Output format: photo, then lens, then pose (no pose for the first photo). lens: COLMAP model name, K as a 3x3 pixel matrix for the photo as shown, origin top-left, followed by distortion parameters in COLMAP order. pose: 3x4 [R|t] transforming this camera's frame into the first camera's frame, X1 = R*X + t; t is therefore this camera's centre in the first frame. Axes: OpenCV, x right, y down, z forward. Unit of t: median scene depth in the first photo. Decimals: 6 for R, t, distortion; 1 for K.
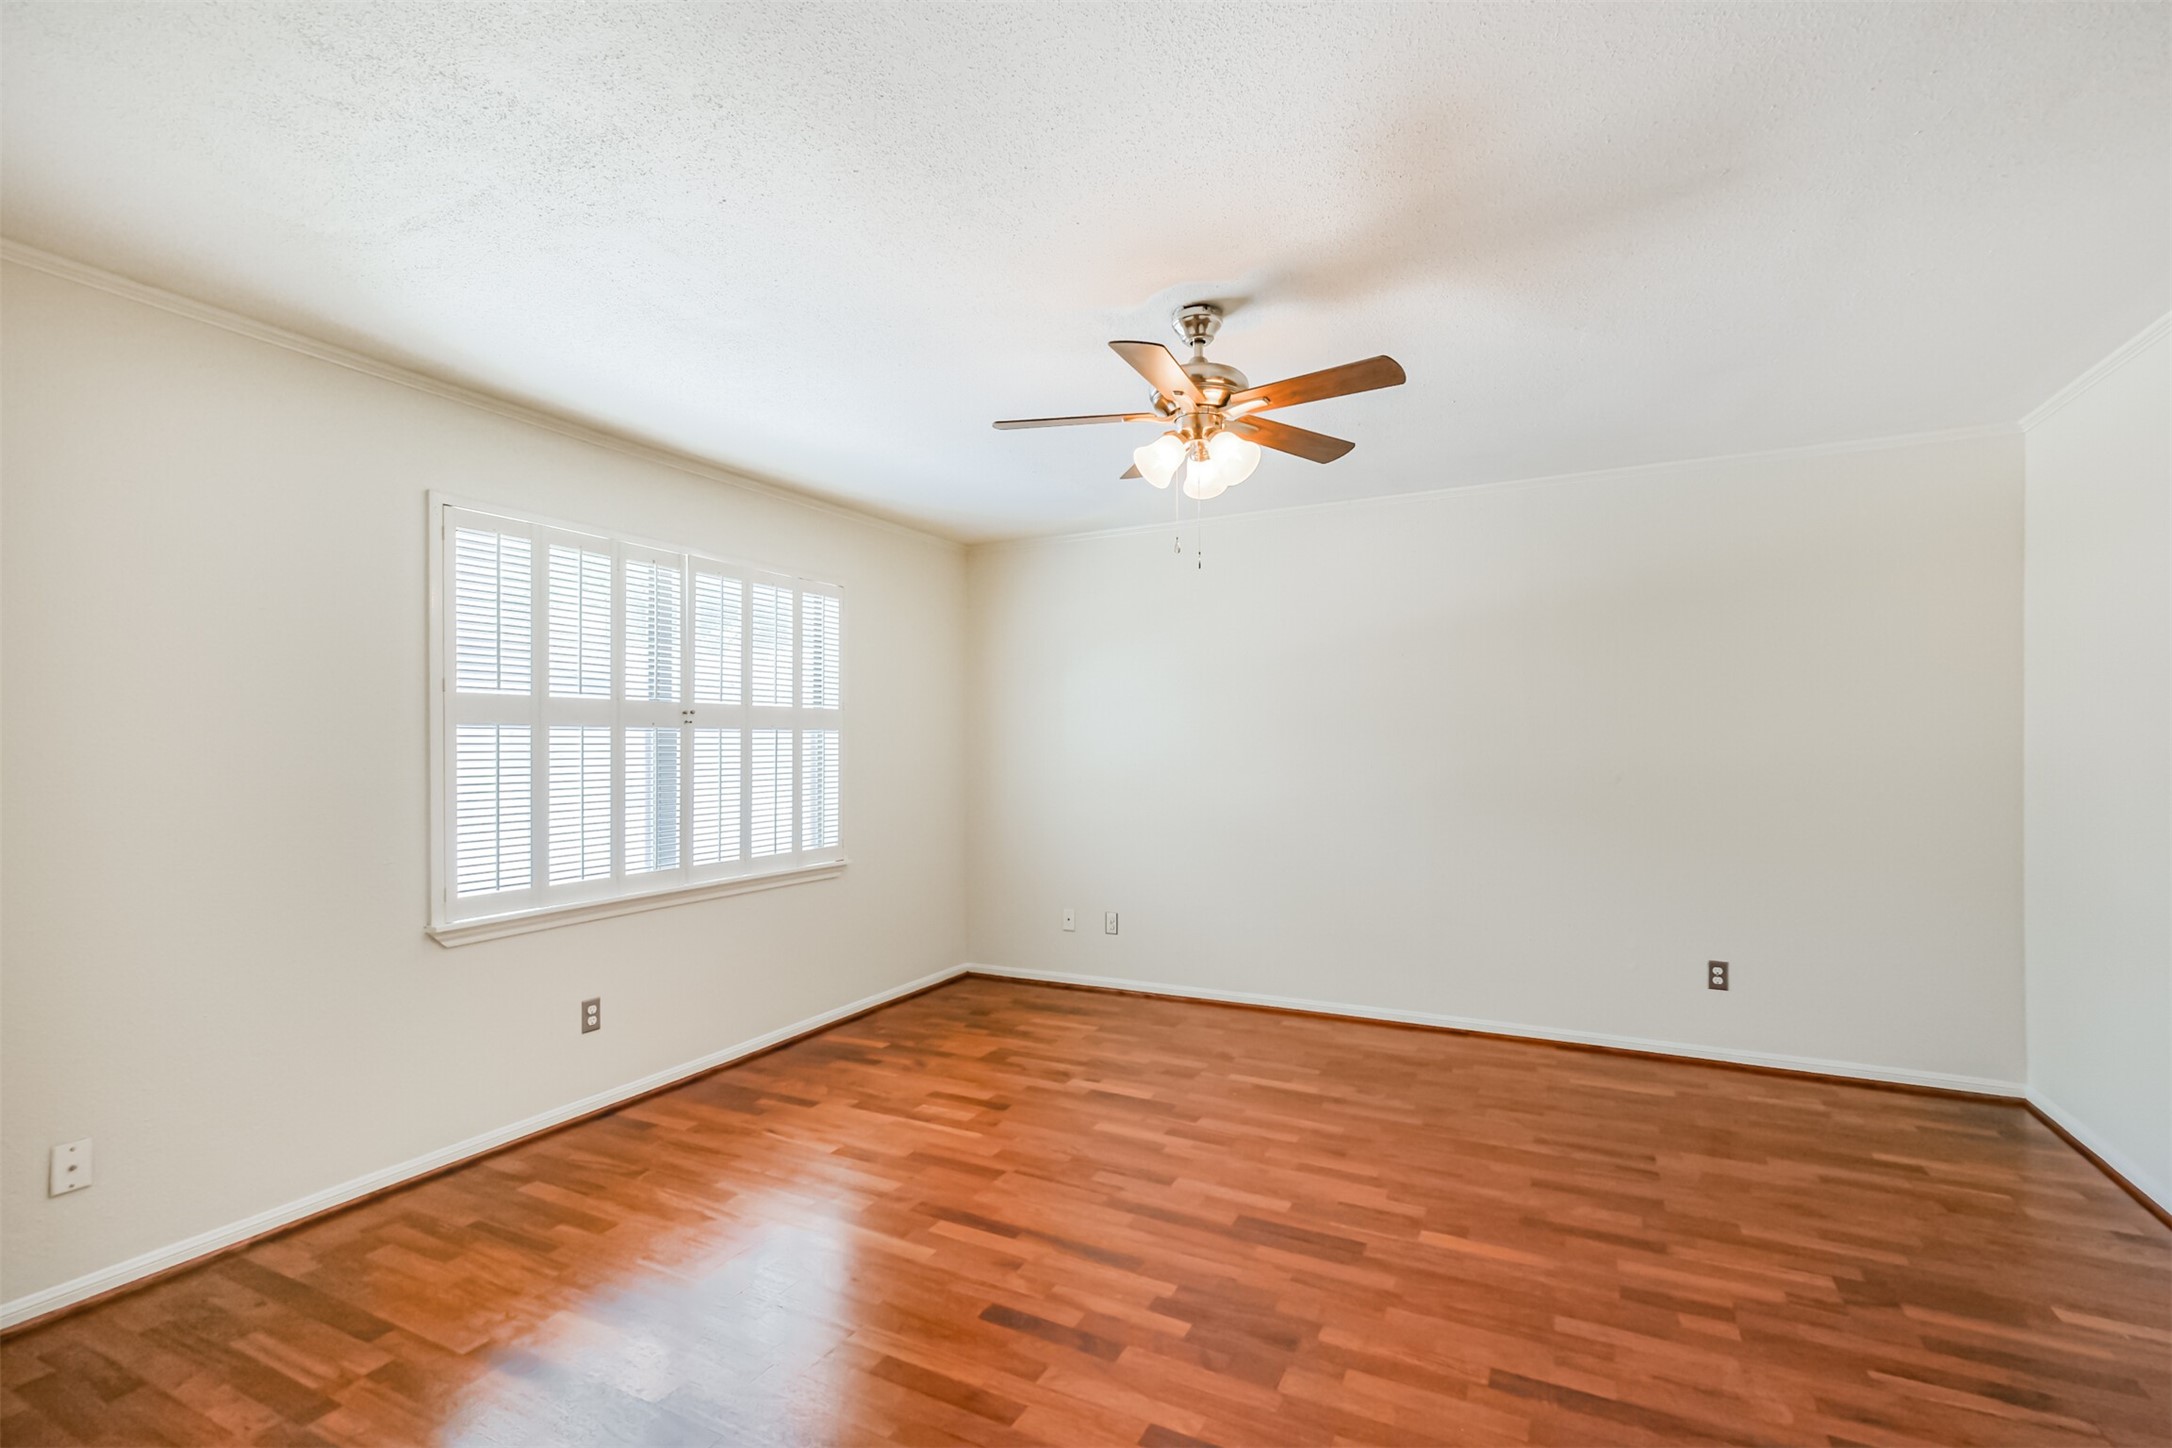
lens RADIAL K [[976.6, 0, 1090.2], [0, 976.6, 726.9], [0, 0, 1]] dist [-0.001341, -0.000460]
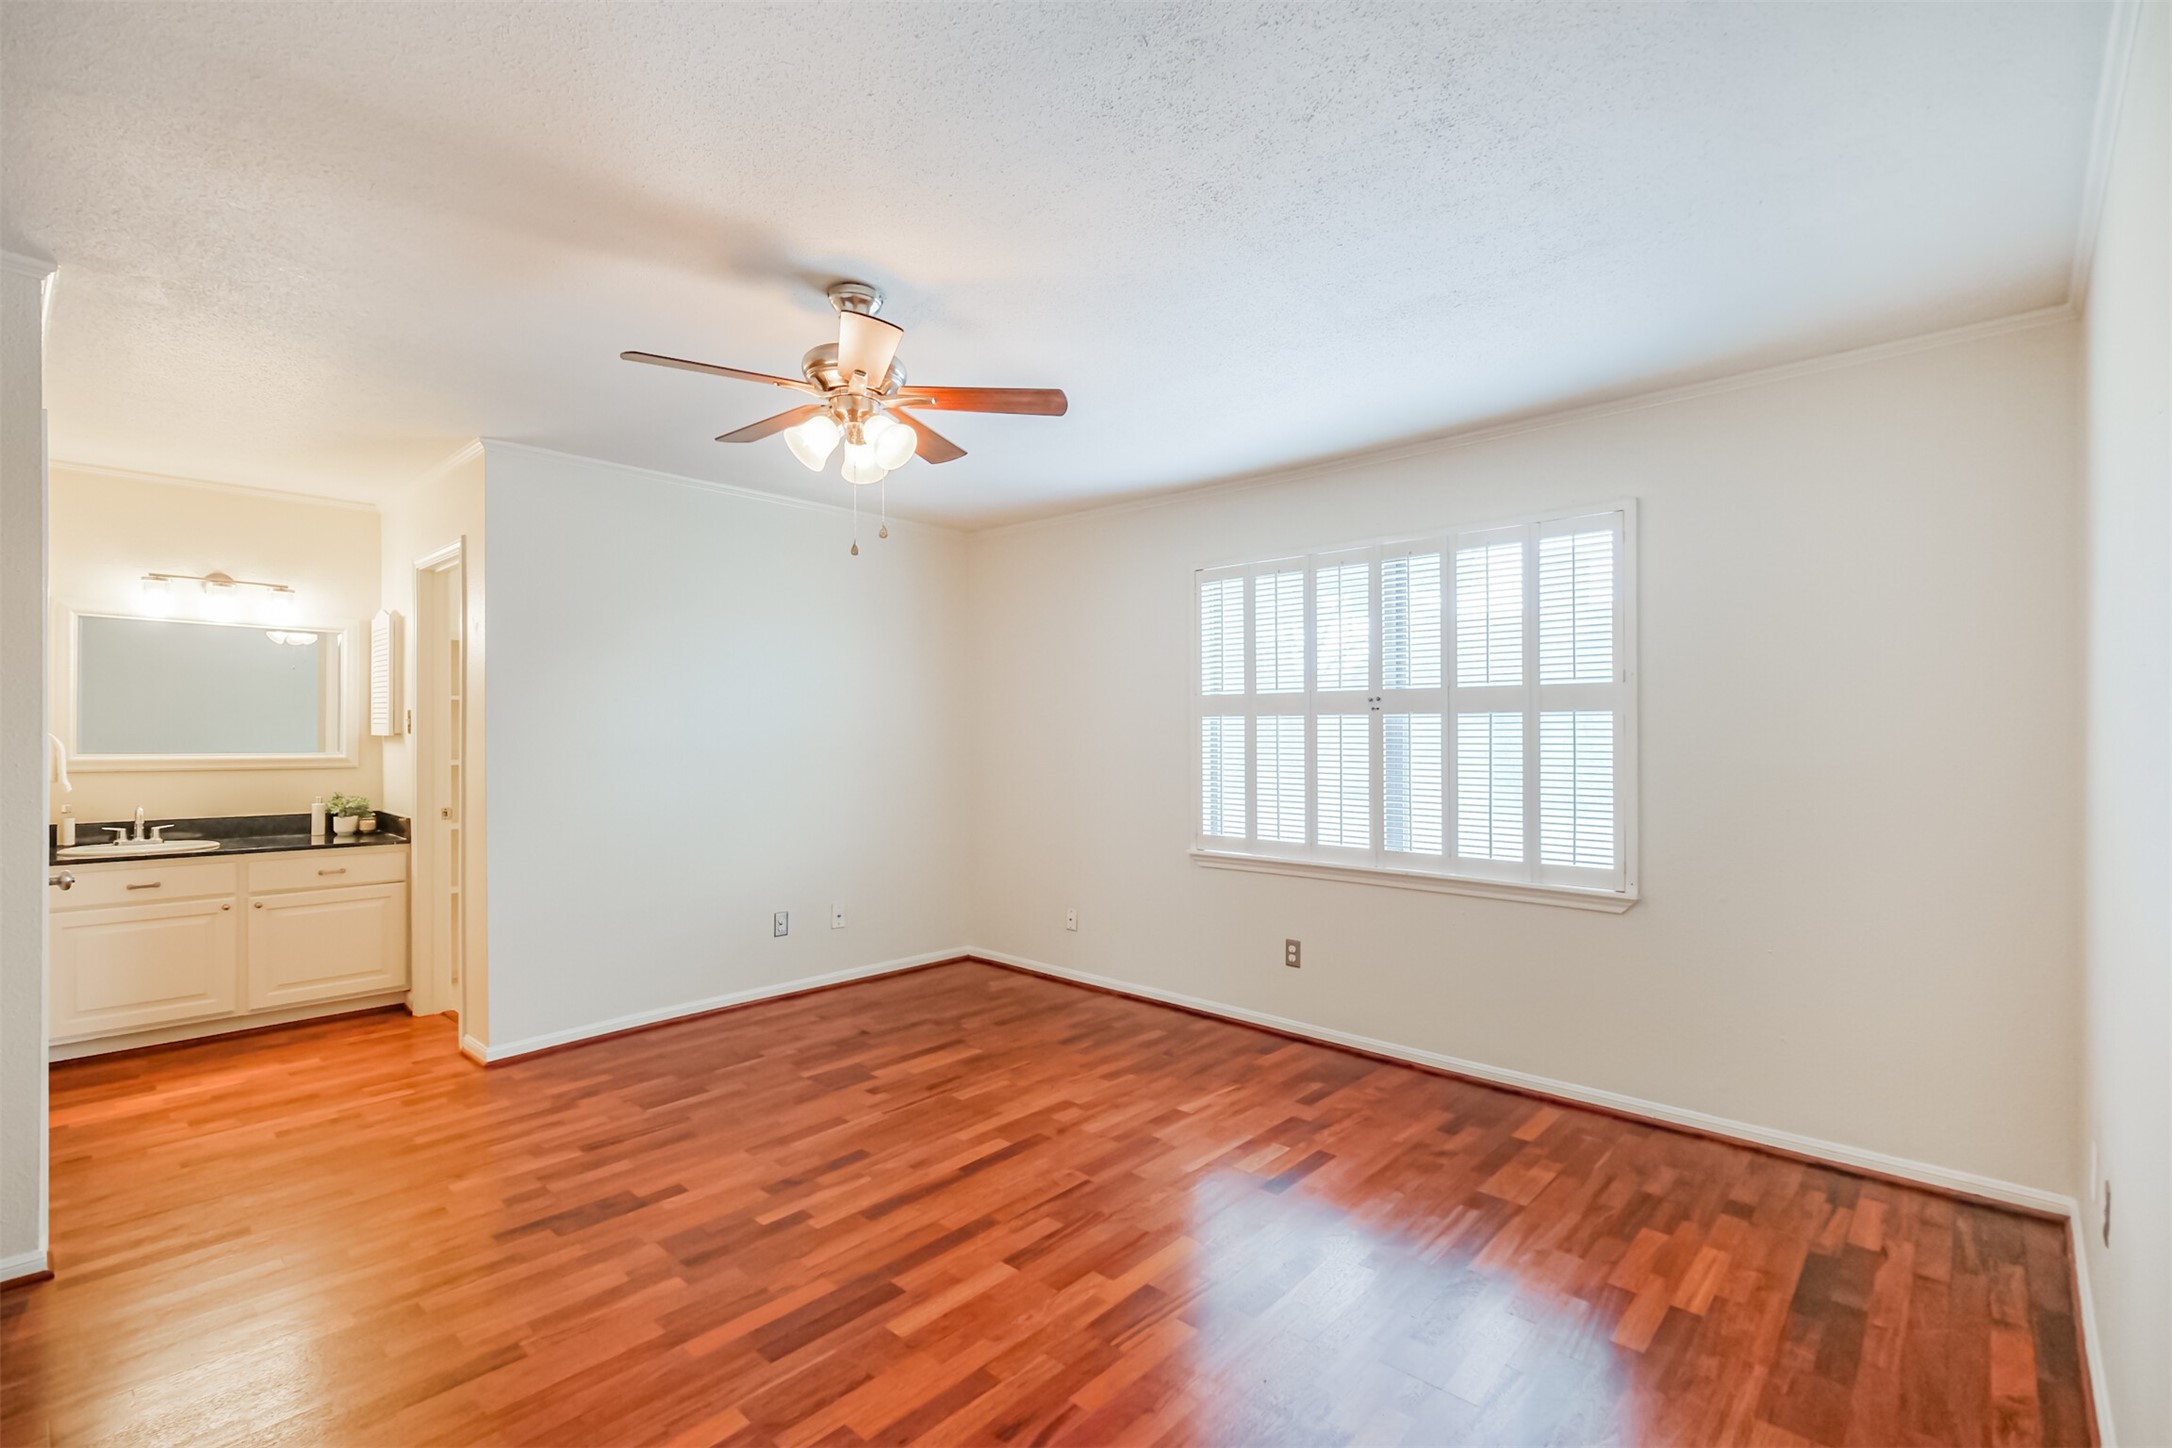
lens RADIAL K [[976.6, 0, 1090.2], [0, 976.6, 726.9], [0, 0, 1]] dist [-0.001341, -0.000460]
pose [[-0.274118, -0.002881, -0.961692, 0.740875], [0.018493, 0.999795, -0.008266, 0.019559], [0.961518, -0.020051, -0.274008, 1.122339]]
